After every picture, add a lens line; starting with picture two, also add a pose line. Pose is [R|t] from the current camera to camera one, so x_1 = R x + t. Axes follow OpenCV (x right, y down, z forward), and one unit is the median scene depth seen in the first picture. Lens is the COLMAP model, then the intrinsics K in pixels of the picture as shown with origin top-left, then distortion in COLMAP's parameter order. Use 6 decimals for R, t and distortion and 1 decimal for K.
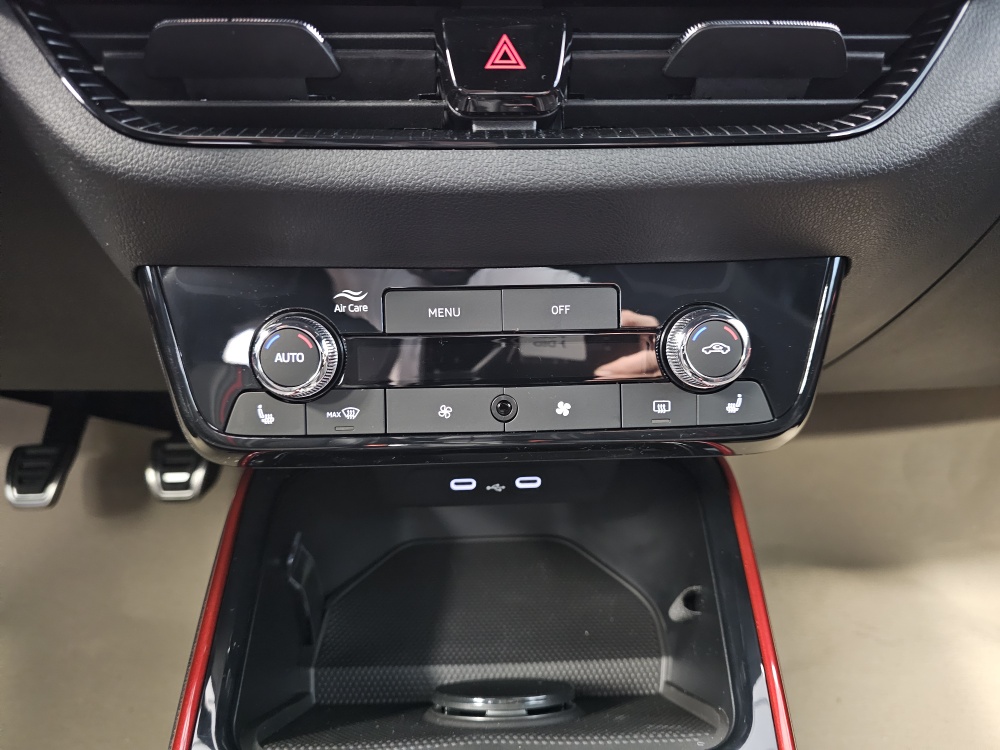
lens RADIAL K [[675.8, 0, 491.5], [0, 675.8, 379.0], [0, 0, 1]] dist [0.051800, -0.046092]
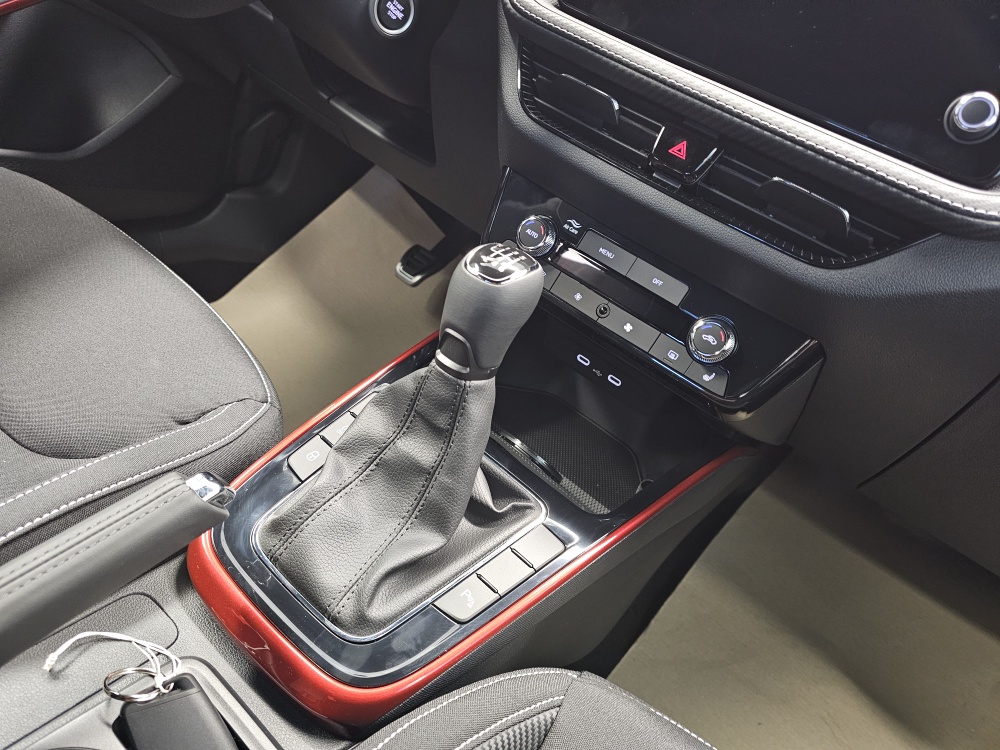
lens RADIAL K [[675.8, 0, 502.9], [0, 675.8, 375.6], [0, 0, 1]] dist [0.051800, -0.046092]
pose [[0.730667, 0.552904, -0.400528, 0.713549], [-0.551359, 0.823847, 0.131450, 0.103561], [0.402654, 0.124789, 0.906806, -0.871697]]
